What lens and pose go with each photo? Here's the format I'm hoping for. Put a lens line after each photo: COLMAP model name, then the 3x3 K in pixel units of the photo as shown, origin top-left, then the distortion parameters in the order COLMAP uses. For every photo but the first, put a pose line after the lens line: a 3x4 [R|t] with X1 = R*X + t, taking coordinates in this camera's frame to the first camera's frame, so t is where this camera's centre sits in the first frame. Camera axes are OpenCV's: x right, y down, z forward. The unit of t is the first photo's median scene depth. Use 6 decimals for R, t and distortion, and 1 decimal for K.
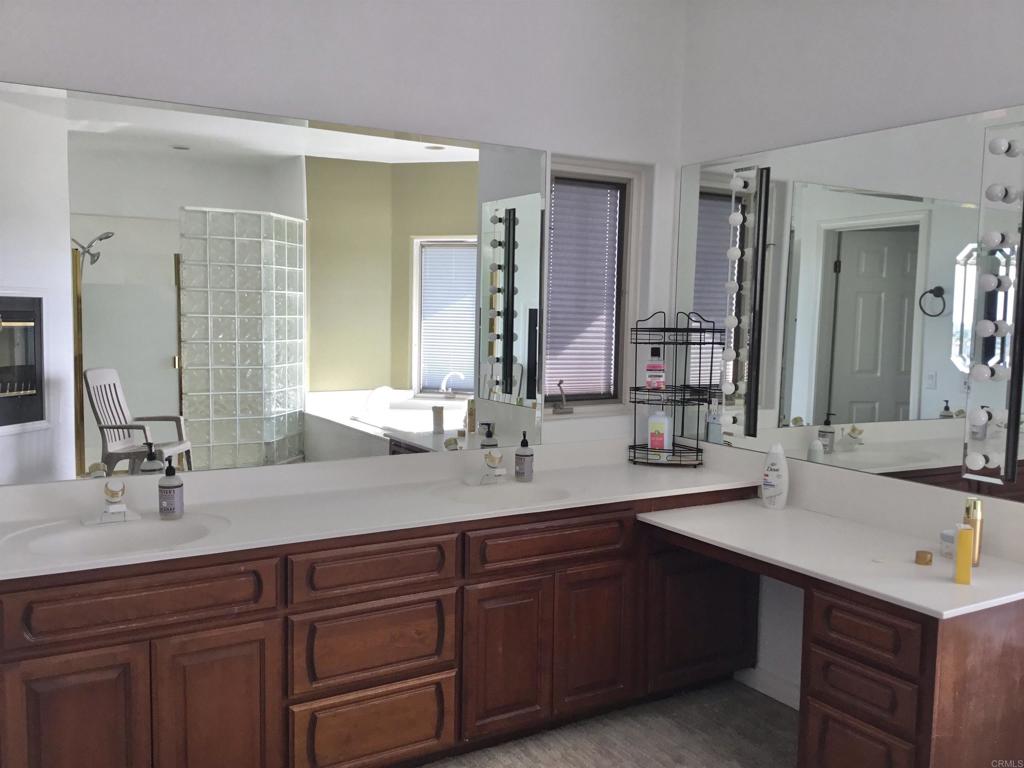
lens RADIAL K [[933.7, 0, 509.6], [0, 933.7, 382.5], [0, 0, 1]] dist [0.041973, -0.070087]
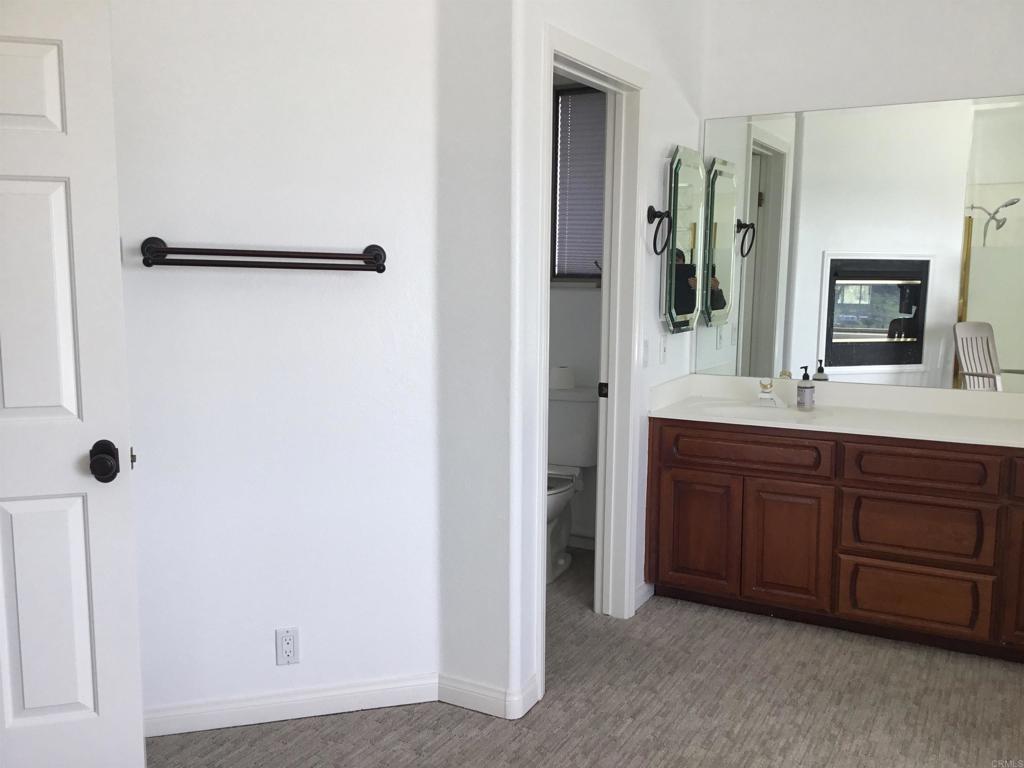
lens RADIAL K [[933.7, 0, 514.3], [0, 933.7, 387.1], [0, 0, 1]] dist [0.041973, -0.070087]
pose [[0.494409, 0.102803, -0.863129, 0.509914], [-0.070923, 0.994442, 0.077818, 0.024927], [0.866331, 0.022741, 0.498952, -0.066135]]
